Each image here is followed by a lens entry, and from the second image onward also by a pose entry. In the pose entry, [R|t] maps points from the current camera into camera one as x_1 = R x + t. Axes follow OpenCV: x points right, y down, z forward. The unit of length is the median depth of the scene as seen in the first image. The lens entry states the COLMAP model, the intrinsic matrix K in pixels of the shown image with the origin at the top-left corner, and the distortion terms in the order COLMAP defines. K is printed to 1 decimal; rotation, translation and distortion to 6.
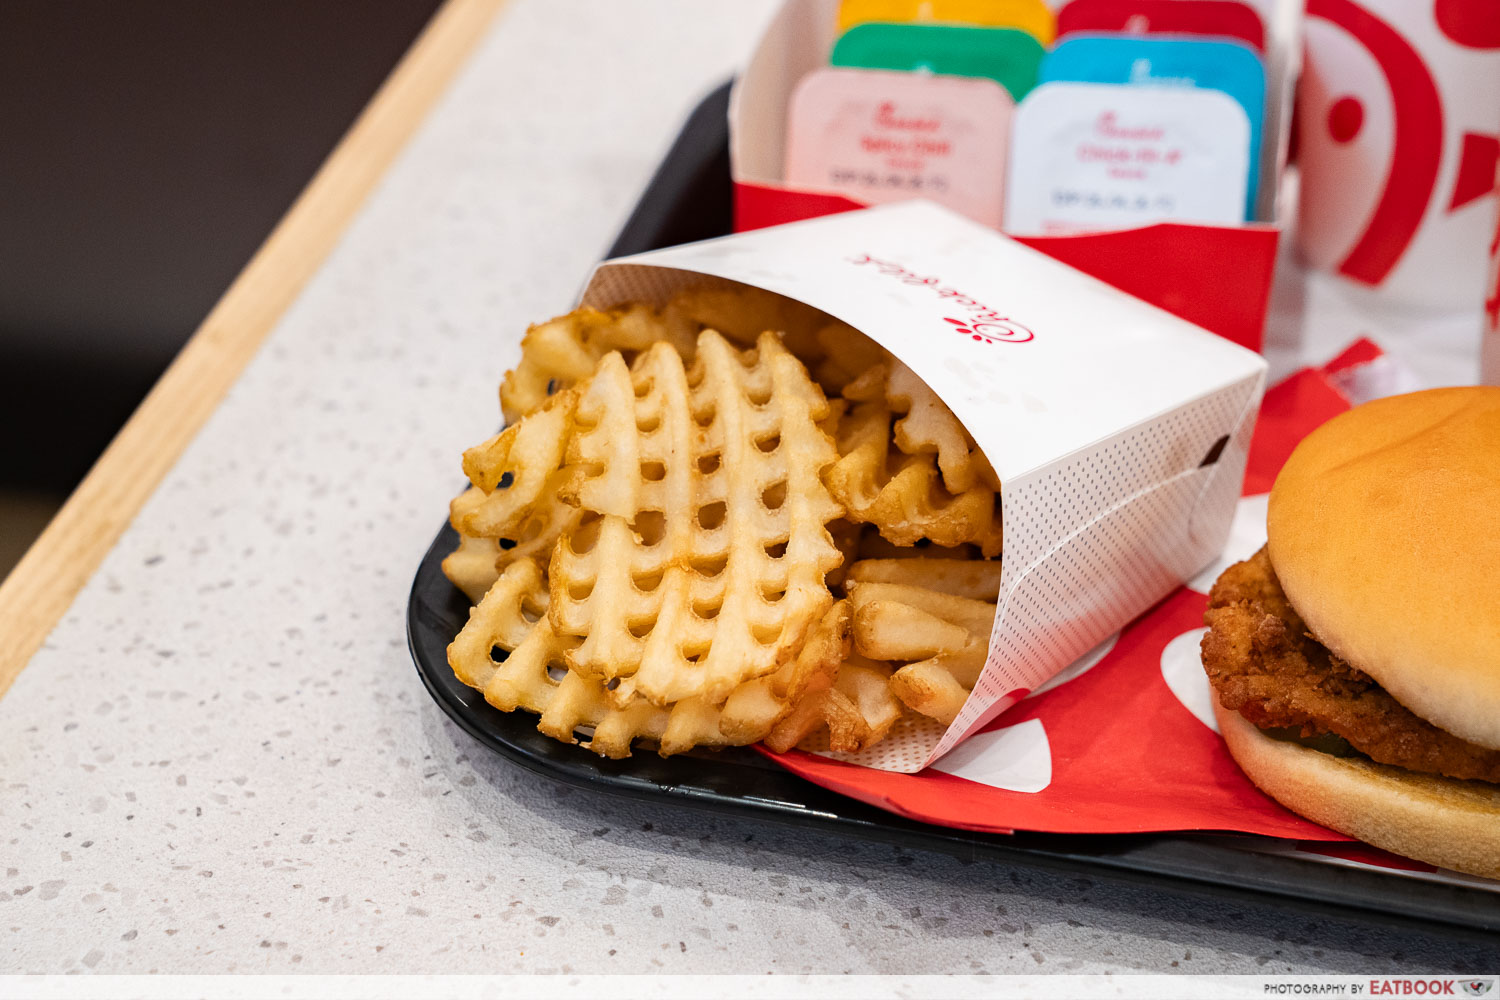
lens RADIAL K [[2726.5, 0, 726.0], [0, 2726.5, 500.3], [0, 0, 1]] dist [0.133574, 0.272355]
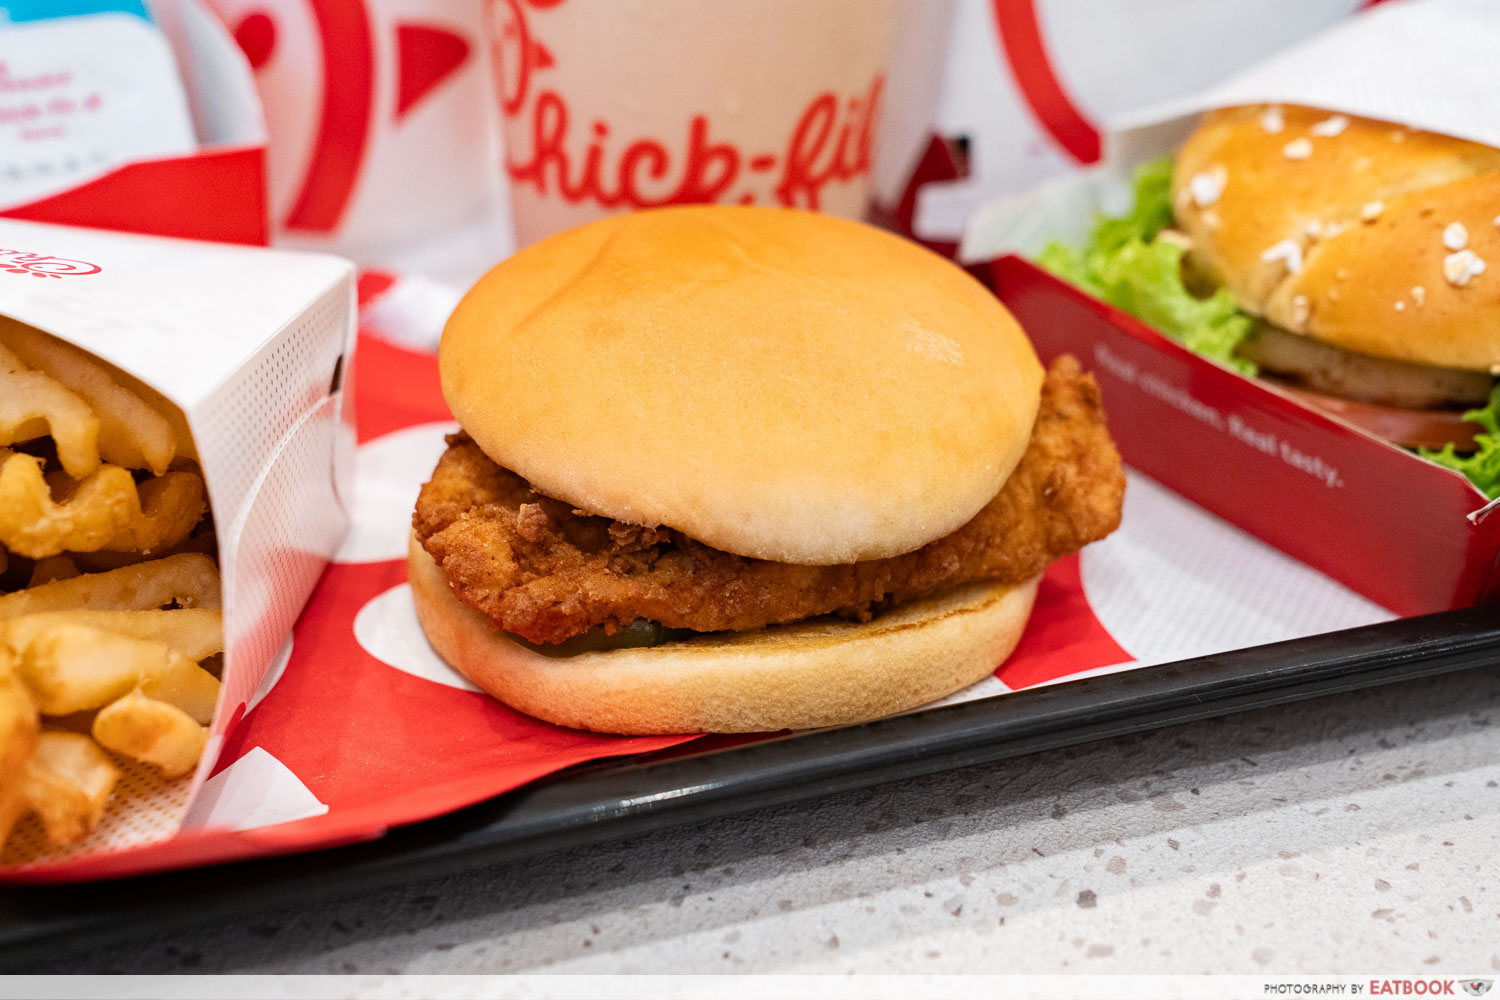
lens RADIAL K [[2726.5, 0, 726.0], [0, 2726.5, 500.3], [0, 0, 1]] dist [0.133574, 0.272355]
pose [[0.821014, -0.256691, 0.509947, -0.159814], [0.308615, 0.951014, -0.018160, 0.073360], [-0.480305, 0.172287, 0.860014, 0.286488]]
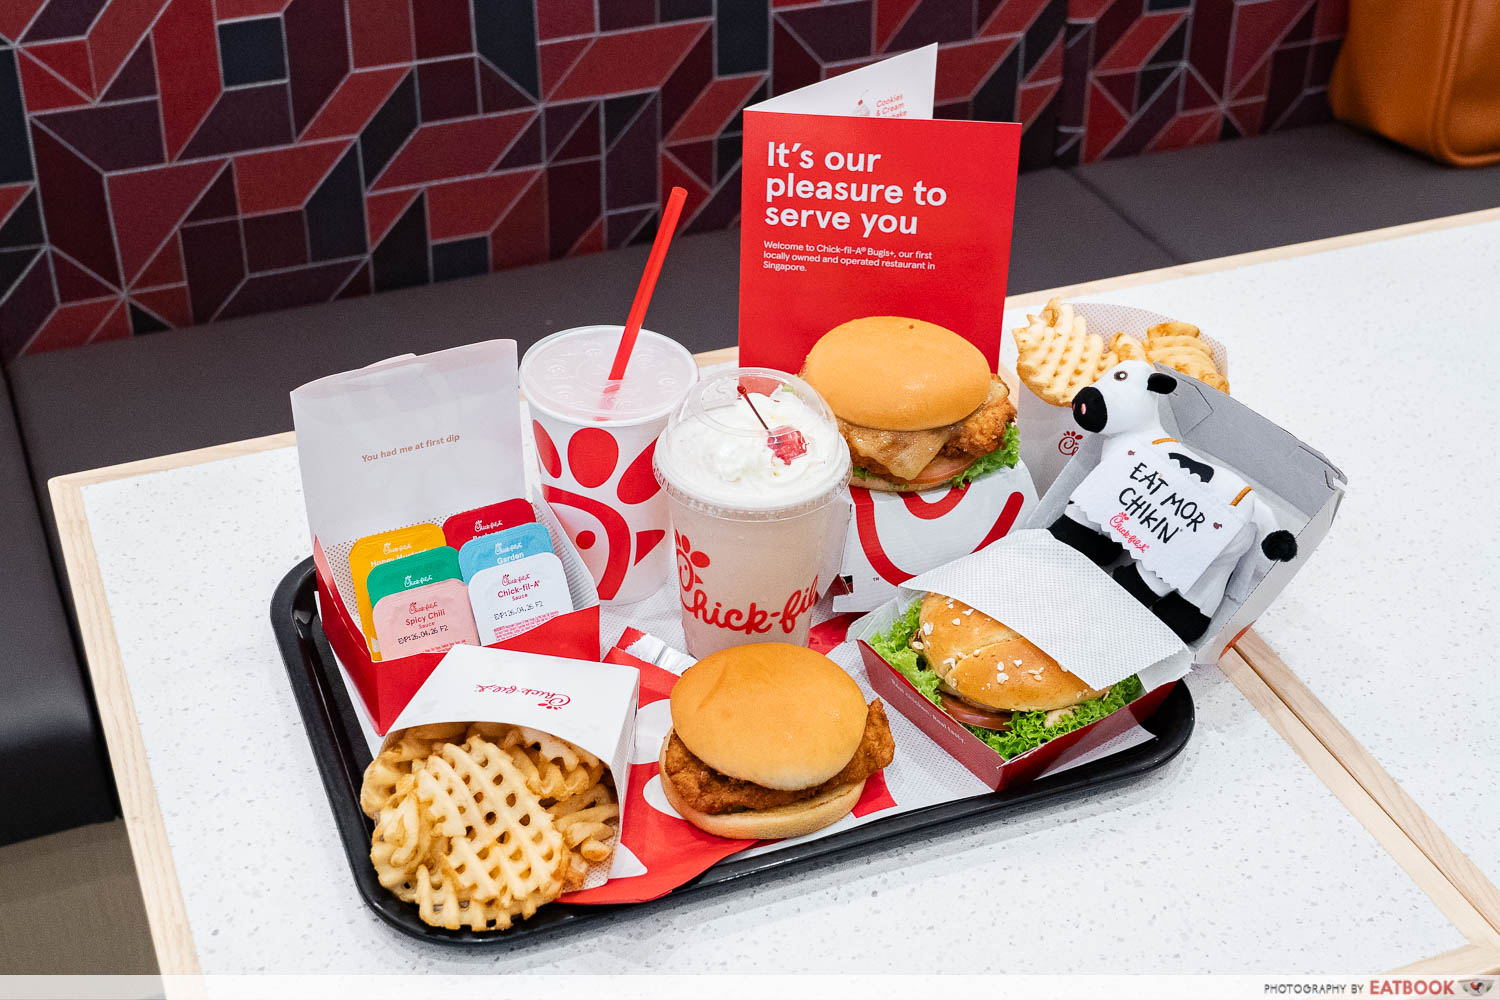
lens RADIAL K [[2192.3, 0, 750.0], [0, 2192.3, 500.0], [0, 0, 1]] dist [-0.007469, 0.002867]
pose [[0.815839, -0.318959, 0.482361, -0.679984], [0.314210, 0.944760, 0.093279, -0.378759], [-0.485467, 0.075463, 0.870992, -0.838694]]
